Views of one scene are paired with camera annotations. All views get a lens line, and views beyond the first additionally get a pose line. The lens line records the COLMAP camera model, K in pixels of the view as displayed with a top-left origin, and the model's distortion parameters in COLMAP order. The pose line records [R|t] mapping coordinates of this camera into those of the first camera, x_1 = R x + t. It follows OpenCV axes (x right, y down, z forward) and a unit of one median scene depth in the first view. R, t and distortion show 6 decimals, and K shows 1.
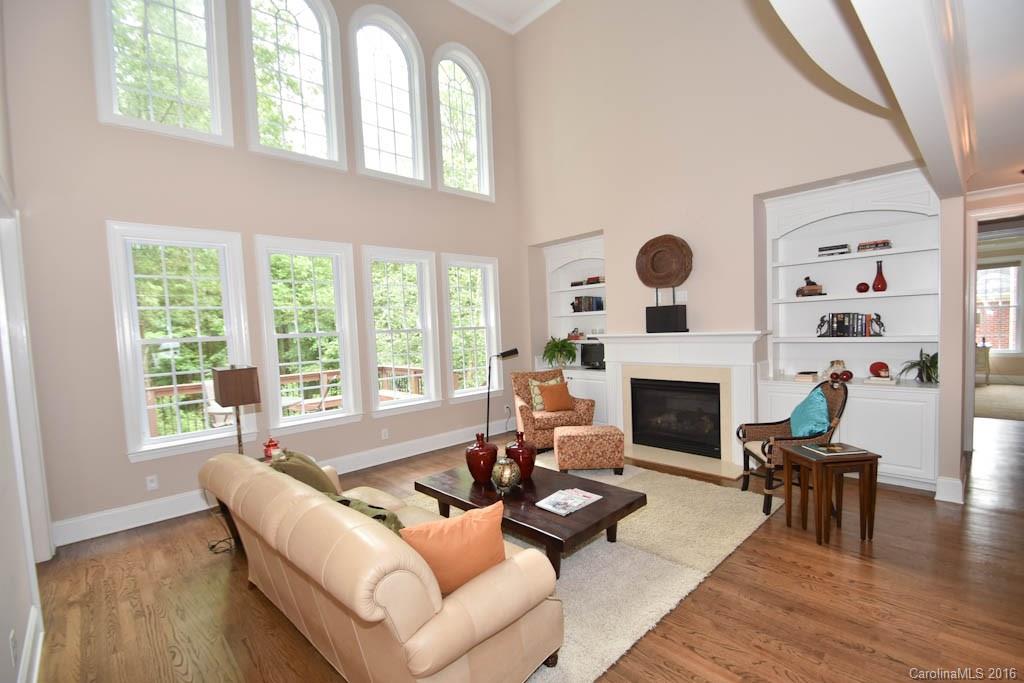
lens RADIAL K [[459.8, 0, 508.4], [0, 459.8, 355.4], [0, 0, 1]] dist [0.029213, -0.025887]
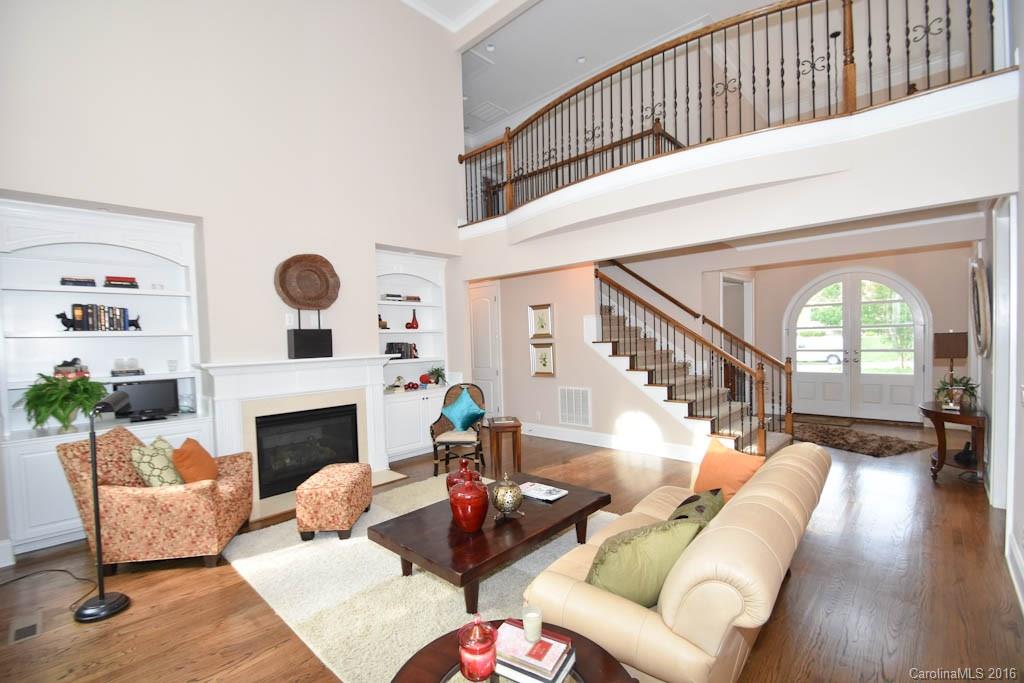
lens RADIAL K [[459.8, 0, 508.4], [0, 459.8, 355.4], [0, 0, 1]] dist [0.029213, -0.025887]
pose [[-0.089752, 0.007769, 0.995934, -0.631276], [0.094363, 0.995538, 0.000738, -0.019297], [-0.991484, 0.094045, -0.090085, 0.713538]]
